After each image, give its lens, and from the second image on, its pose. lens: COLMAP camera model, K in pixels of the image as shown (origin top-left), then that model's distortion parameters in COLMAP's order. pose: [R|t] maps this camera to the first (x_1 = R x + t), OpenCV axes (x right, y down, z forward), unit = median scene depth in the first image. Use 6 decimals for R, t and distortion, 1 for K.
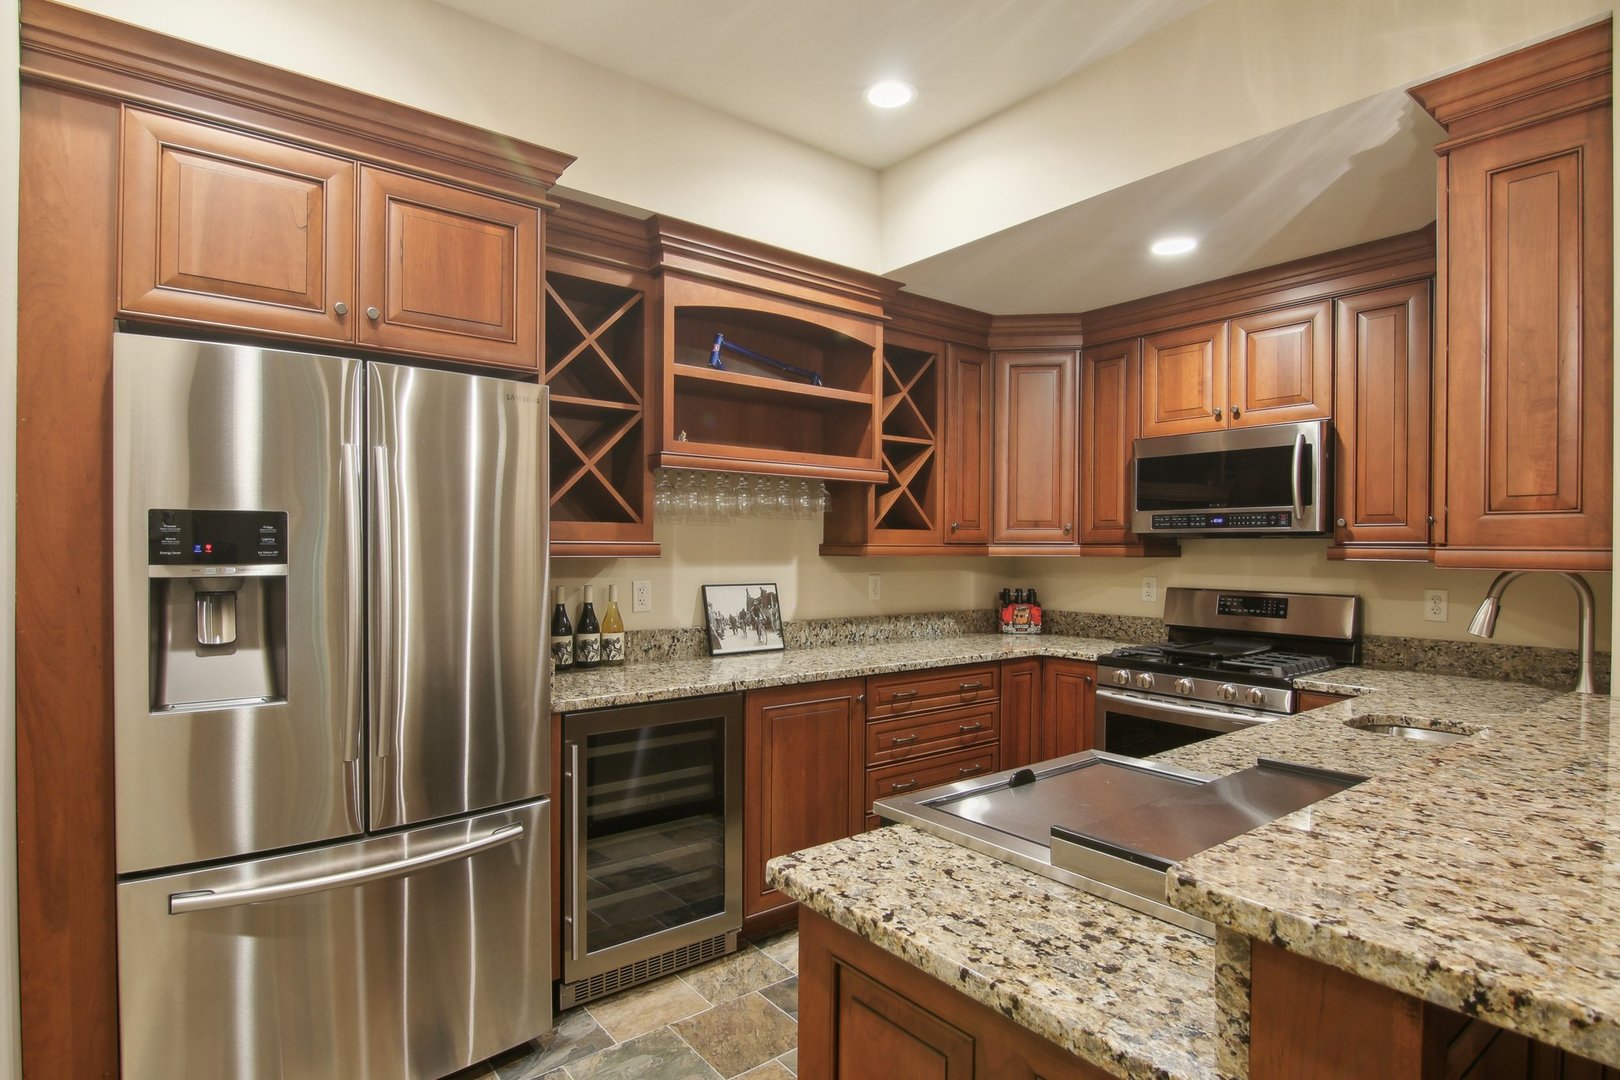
lens RADIAL K [[843.2, 0, 800.5], [0, 843.2, 544.5], [0, 0, 1]] dist [-0.004165, -0.006770]
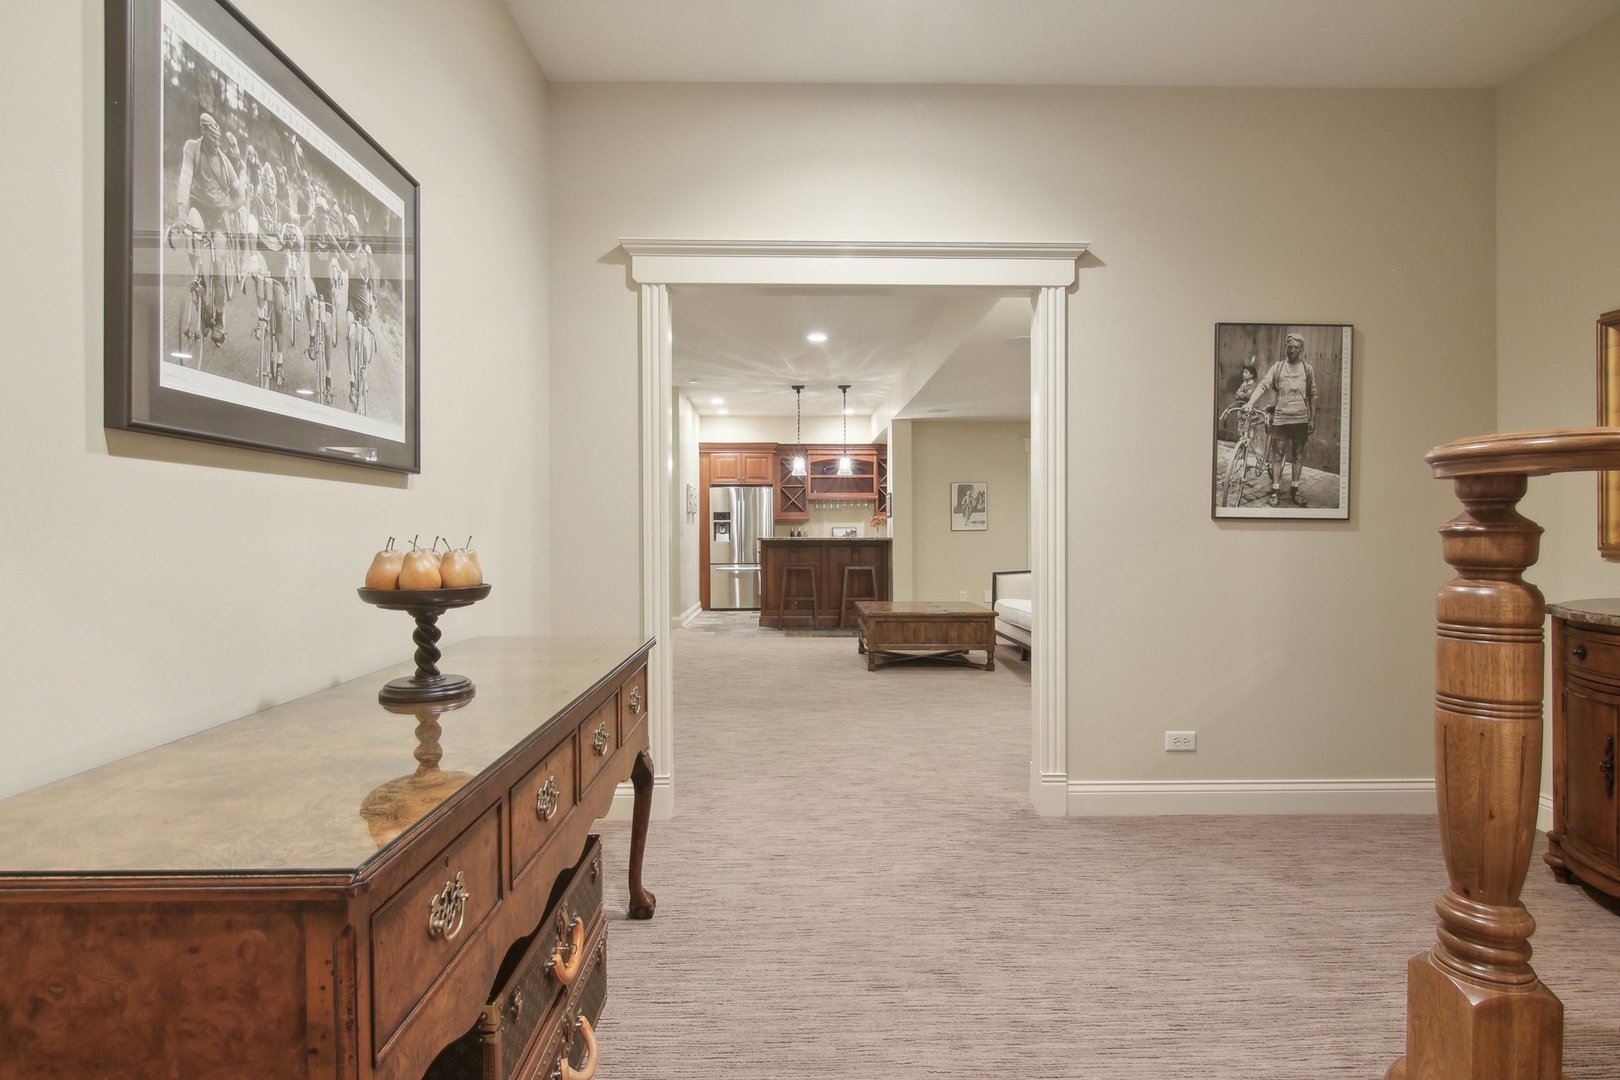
lens RADIAL K [[843.2, 0, 800.5], [0, 843.2, 544.5], [0, 0, 1]] dist [-0.004165, -0.006770]
pose [[0.802353, 0.000175, -0.596850, 3.418452], [0.010564, 0.999839, 0.014495, 0.111971], [0.596756, -0.017935, 0.802222, -3.601928]]
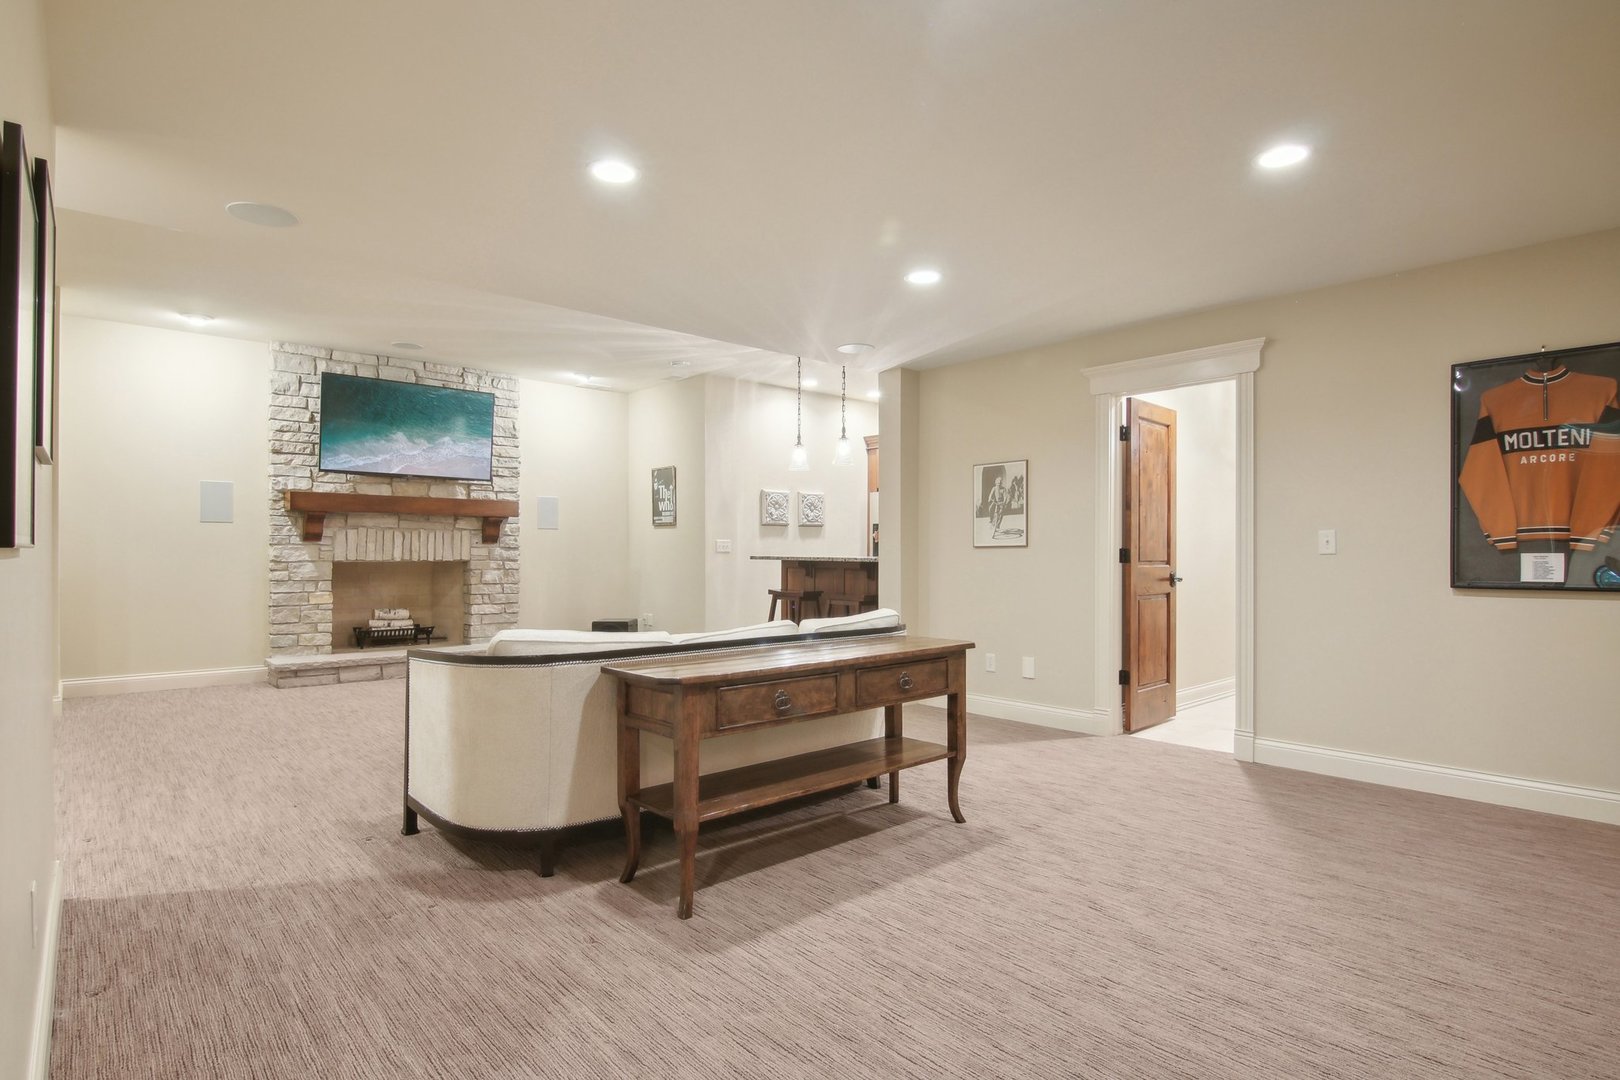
lens RADIAL K [[843.2, 0, 800.5], [0, 843.2, 544.5], [0, 0, 1]] dist [-0.004165, -0.006770]
pose [[0.060651, -0.012987, -0.998075, 4.017032], [0.001566, 0.999915, -0.012916, 0.138702], [0.998158, -0.000780, 0.060666, 0.166178]]
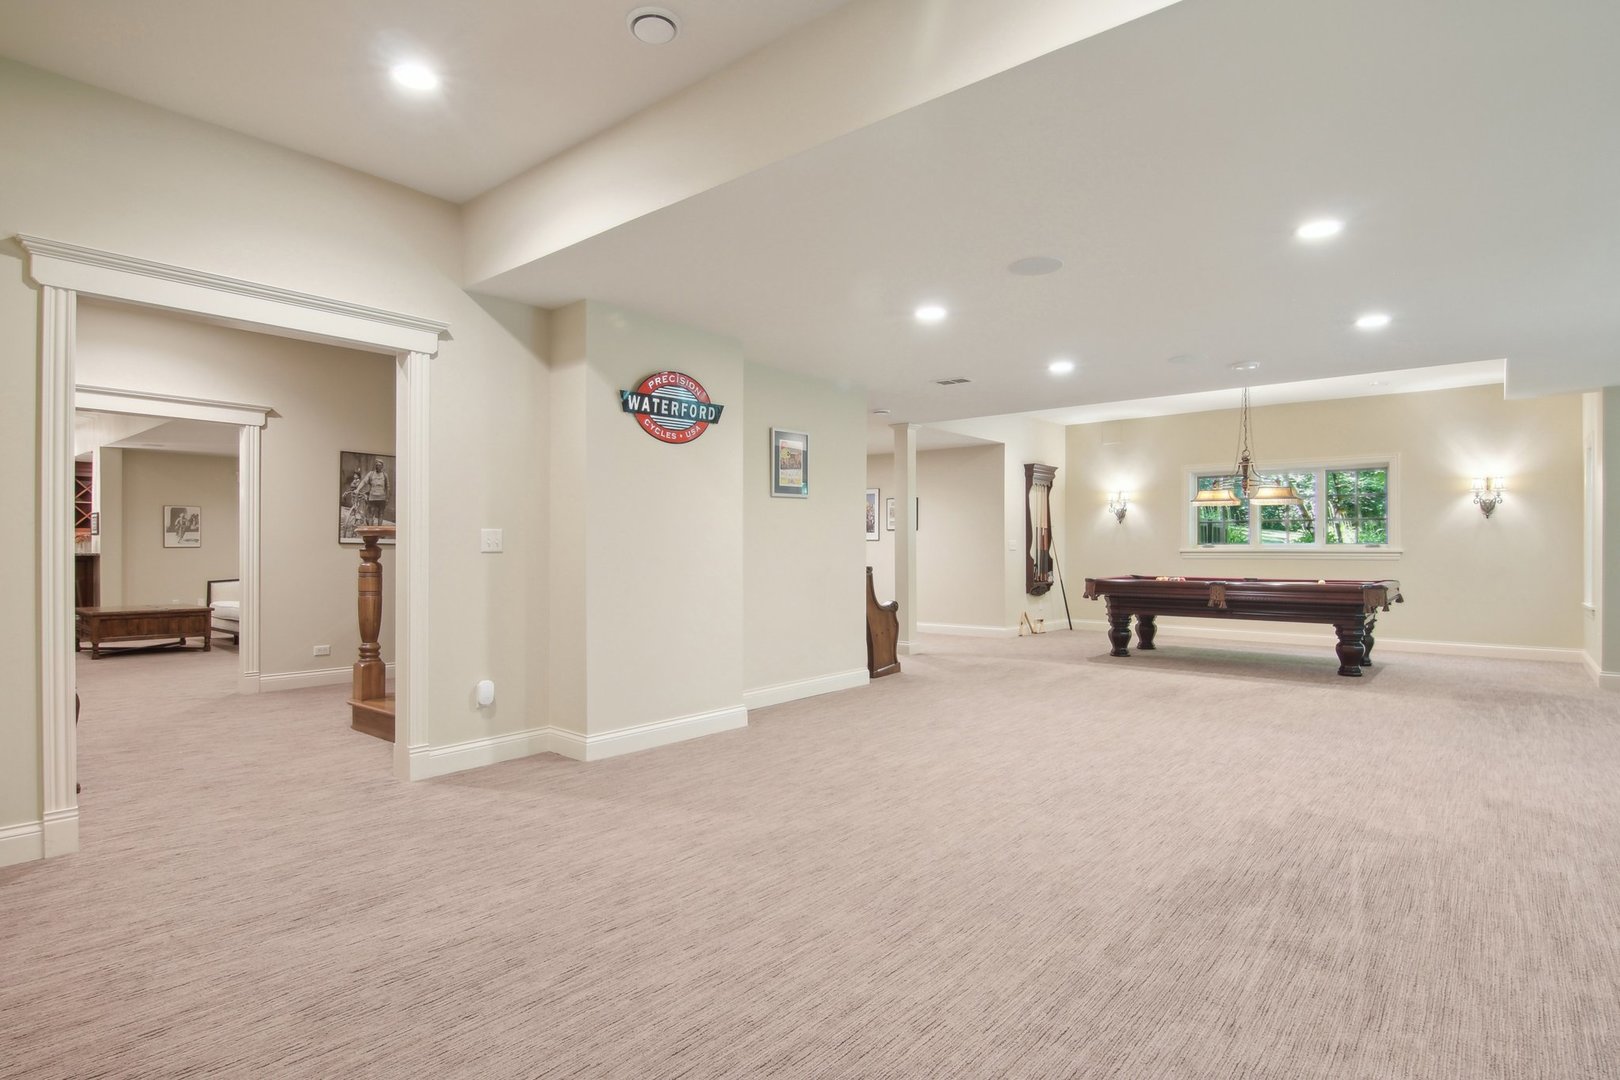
lens RADIAL K [[848.6, 0, 801.6], [0, 848.6, 549.3], [0, 0, 1]] dist [0.001230, -0.015264]
pose [[0.978487, -0.001491, 0.206304, 4.231052], [0.000707, 0.999992, 0.003871, 0.106027], [-0.206308, -0.003642, 0.978480, -5.616581]]
